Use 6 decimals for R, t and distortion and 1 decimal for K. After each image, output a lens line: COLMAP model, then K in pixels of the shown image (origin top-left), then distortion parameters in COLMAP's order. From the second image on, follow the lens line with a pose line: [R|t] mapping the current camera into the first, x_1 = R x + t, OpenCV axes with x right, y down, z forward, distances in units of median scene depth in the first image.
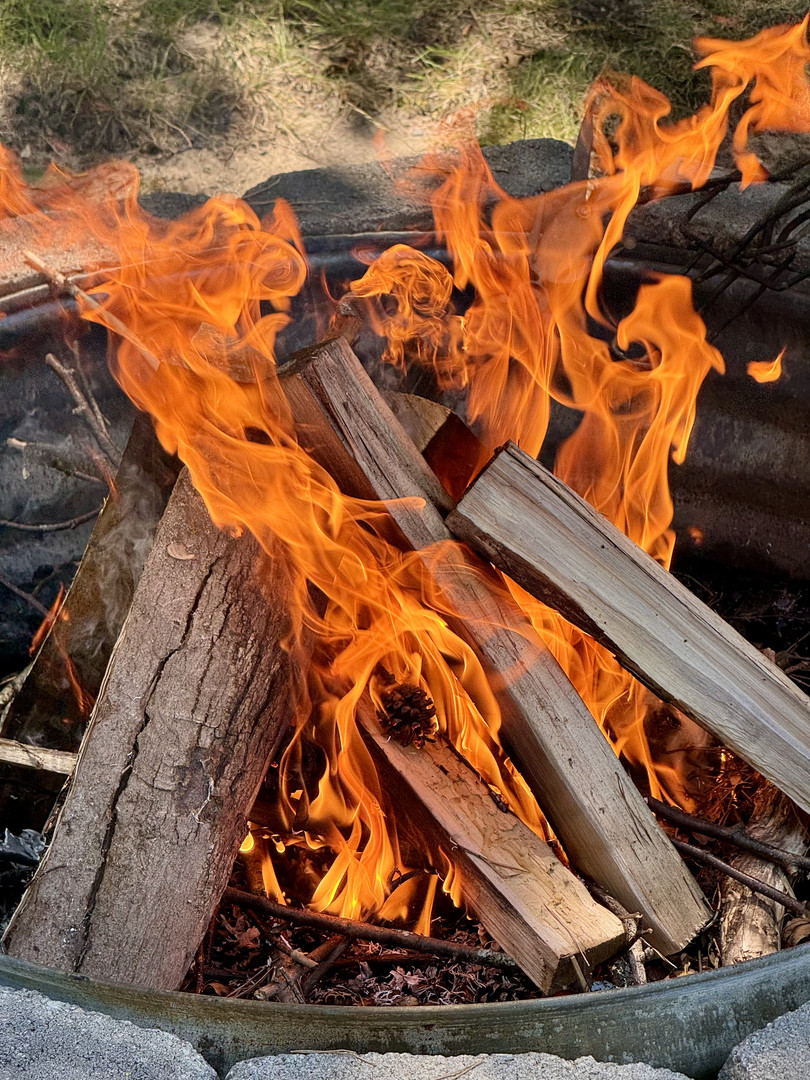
lens RADIAL K [[3782.2, 0, 405.0], [0, 3782.2, 540.0], [0, 0, 1]] dist [0.660114, -24.039985]
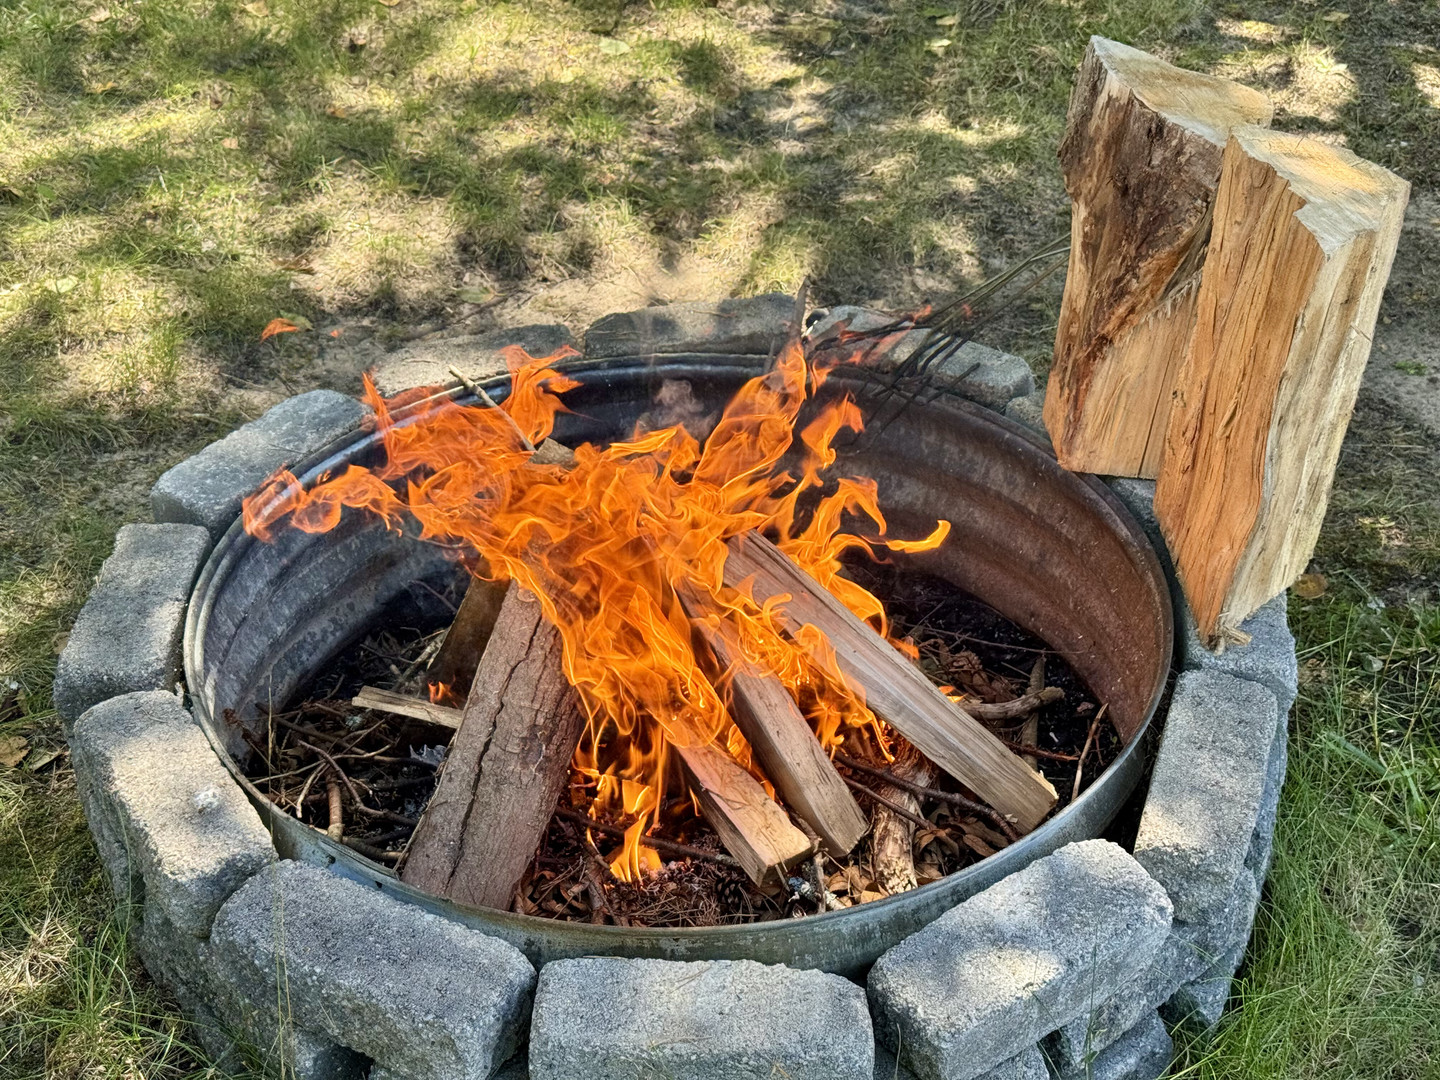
lens RADIAL K [[2154.9, 0, 720.0], [0, 2154.9, 540.0], [0, 0, 1]] dist [0.003473, -0.003853]
pose [[0.999873, 0.015026, 0.005295, 0.013819], [-0.015204, 0.999261, 0.035312, -0.049755], [-0.004760, -0.035388, 0.999362, 0.124950]]
